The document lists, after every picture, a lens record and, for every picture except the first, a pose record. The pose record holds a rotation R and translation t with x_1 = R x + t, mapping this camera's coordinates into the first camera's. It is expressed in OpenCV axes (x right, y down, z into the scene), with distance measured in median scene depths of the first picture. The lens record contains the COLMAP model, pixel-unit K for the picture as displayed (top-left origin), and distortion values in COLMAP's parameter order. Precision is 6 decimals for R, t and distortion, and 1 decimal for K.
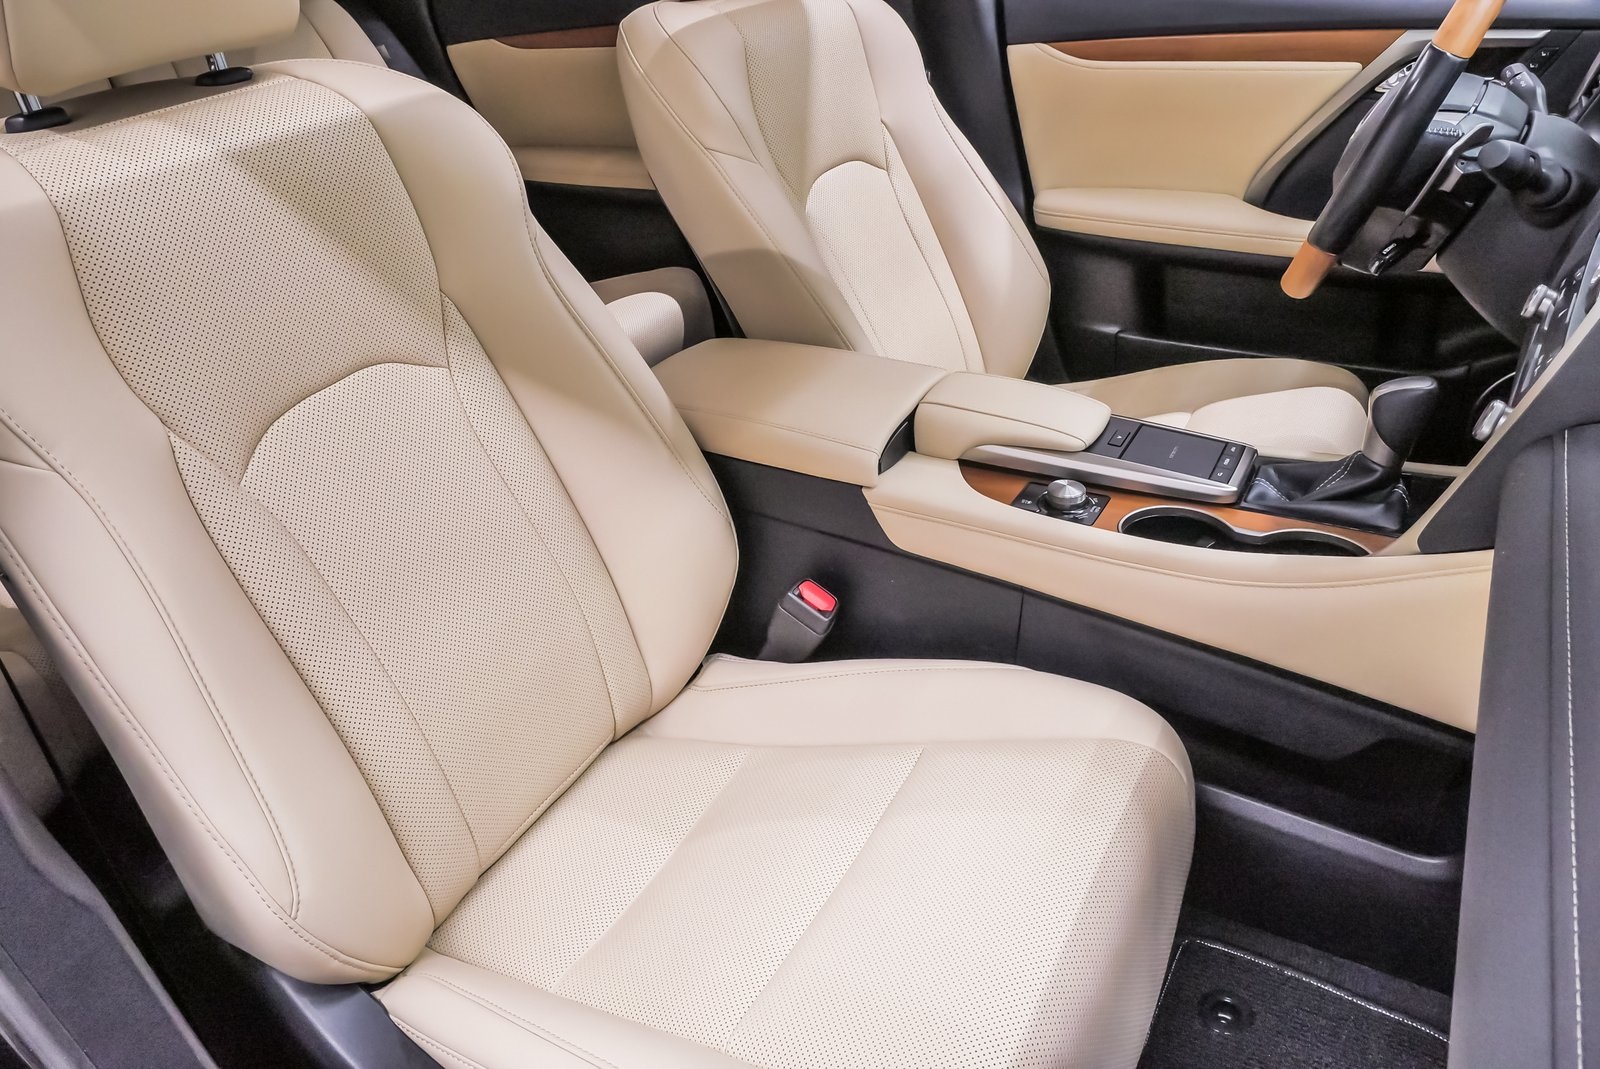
lens RADIAL K [[1165.6, 0, 786.4], [0, 1165.6, 547.3], [0, 0, 1]] dist [-0.050335, 0.022874]
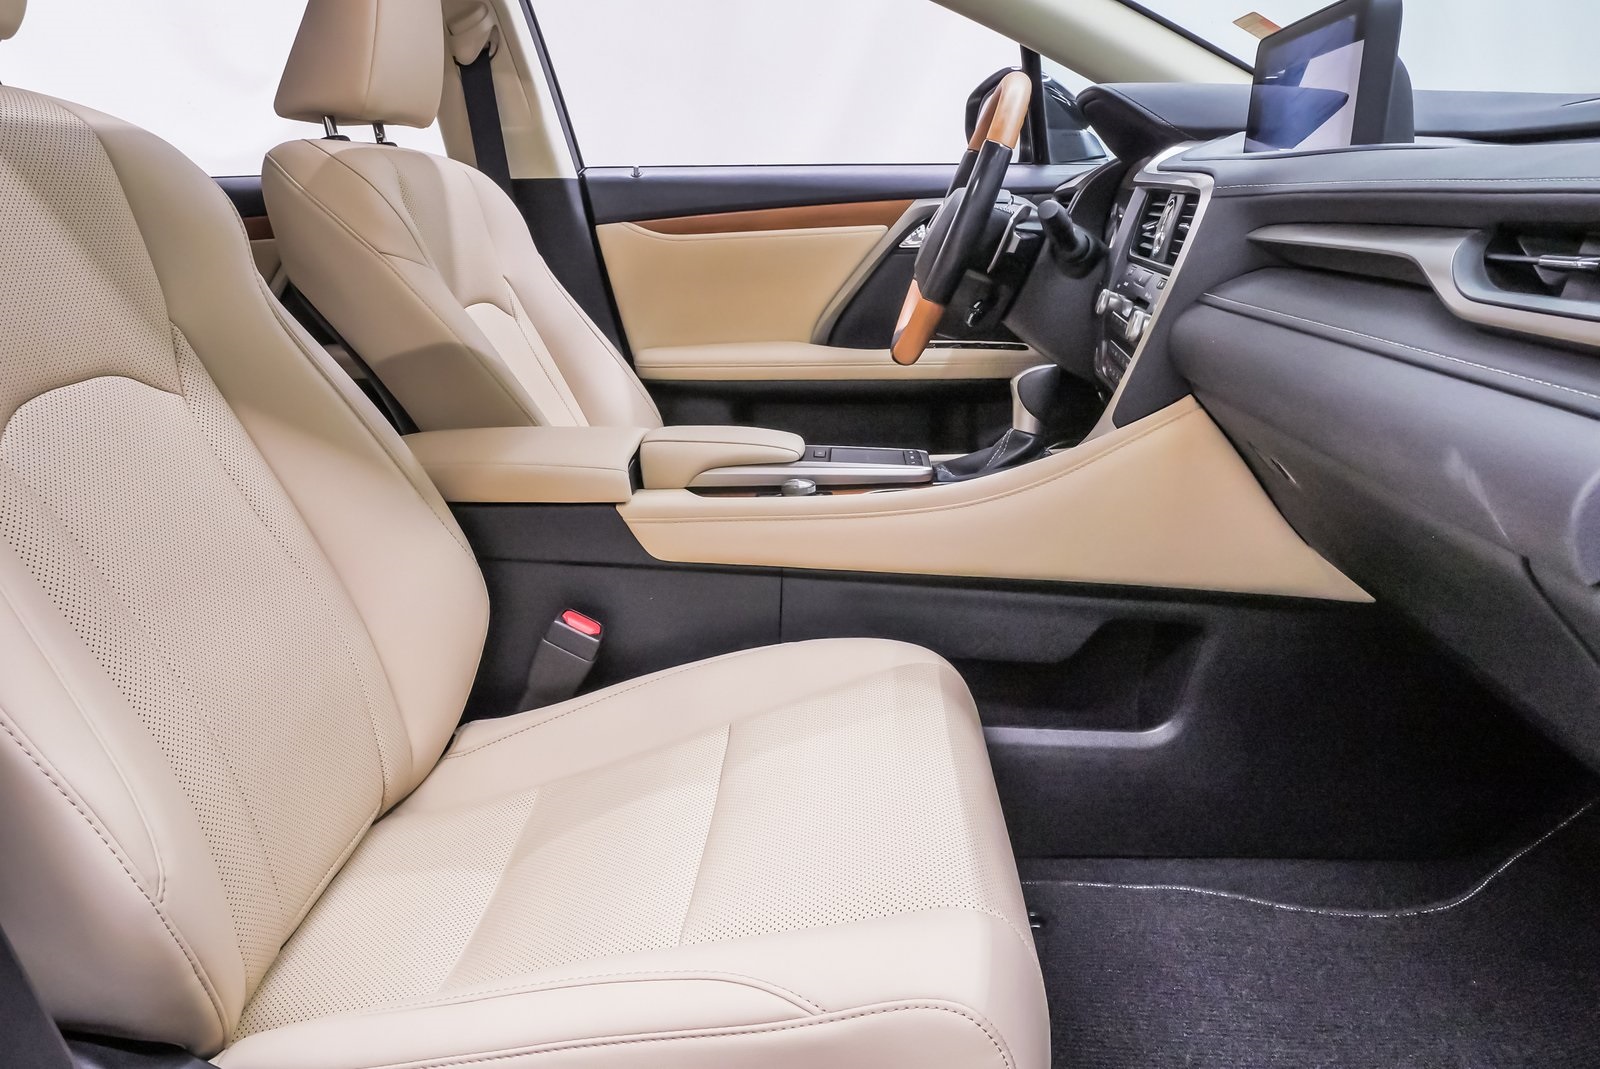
lens RADIAL K [[1165.6, 0, 790.7], [0, 1165.6, 538.9], [0, 0, 1]] dist [-0.050335, 0.022874]
pose [[0.893198, -0.082103, 0.442104, -0.246570], [0.202366, 0.951392, -0.232165, 0.239213], [-0.401553, 0.296837, 0.866397, 0.037527]]
